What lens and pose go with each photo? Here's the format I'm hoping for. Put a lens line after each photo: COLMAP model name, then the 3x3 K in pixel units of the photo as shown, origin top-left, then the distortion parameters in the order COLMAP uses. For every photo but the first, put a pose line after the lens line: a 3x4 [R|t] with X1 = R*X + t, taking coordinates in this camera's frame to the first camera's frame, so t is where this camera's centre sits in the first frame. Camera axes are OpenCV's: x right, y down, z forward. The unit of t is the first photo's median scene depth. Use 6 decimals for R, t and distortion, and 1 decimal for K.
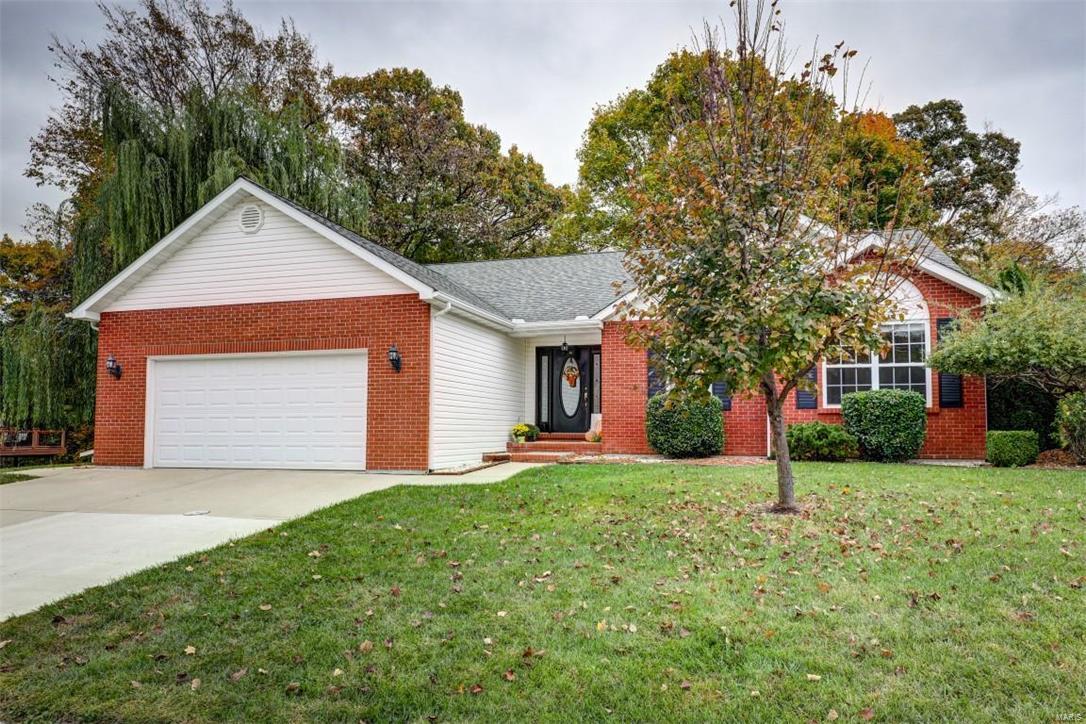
lens RADIAL K [[718.2, 0, 548.5], [0, 718.2, 400.2], [0, 0, 1]] dist [0.000907, 0.001292]
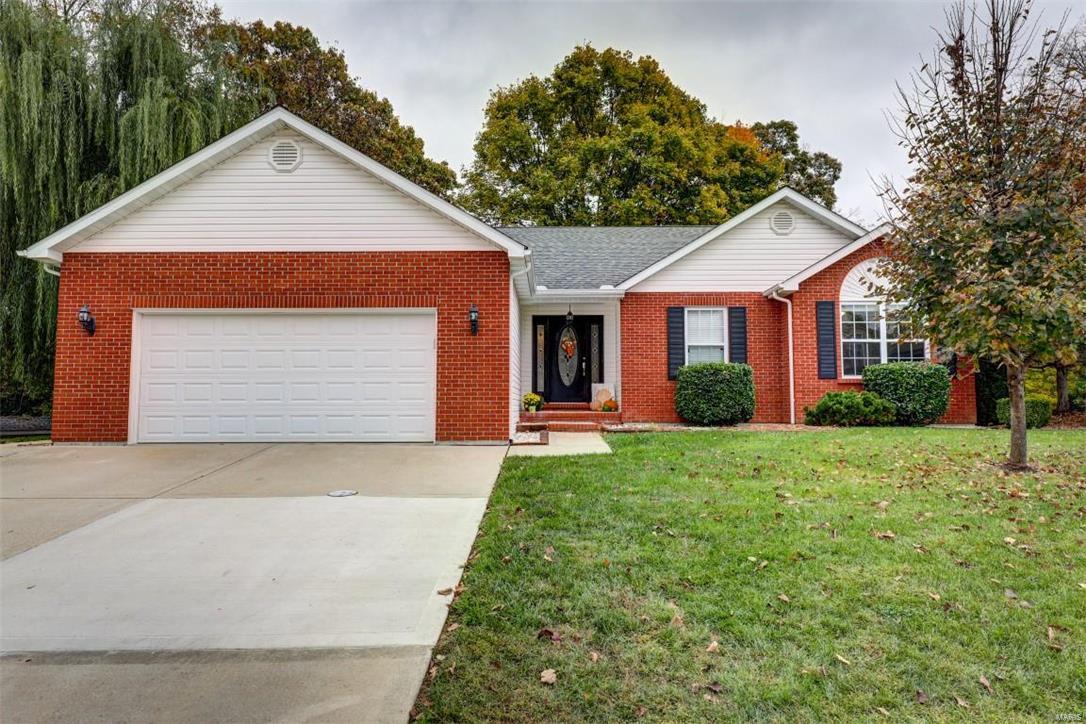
lens RADIAL K [[683.1, 0, 543.0], [0, 683.1, 362.0], [0, 0, 1]] dist [-0.001092, -0.003013]
pose [[0.960923, 0.016565, 0.276318, -0.319342], [-0.010810, 0.999692, -0.022338, 0.013024], [-0.276603, 0.018478, 0.960807, 0.114268]]
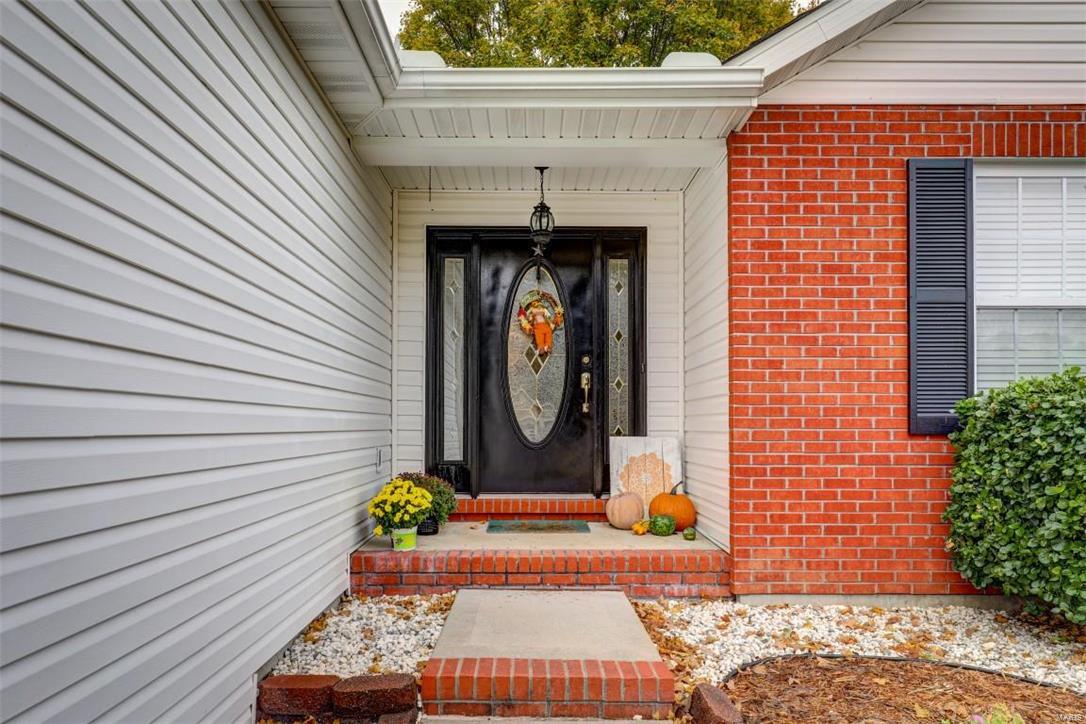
lens RADIAL K [[718.2, 0, 548.5], [0, 718.2, 400.2], [0, 0, 1]] dist [0.000907, 0.001292]
pose [[0.948099, 0.009366, 0.317839, -0.082676], [-0.012306, 0.999898, 0.007243, 0.000457], [-0.317739, -0.010779, 0.948117, 0.822538]]
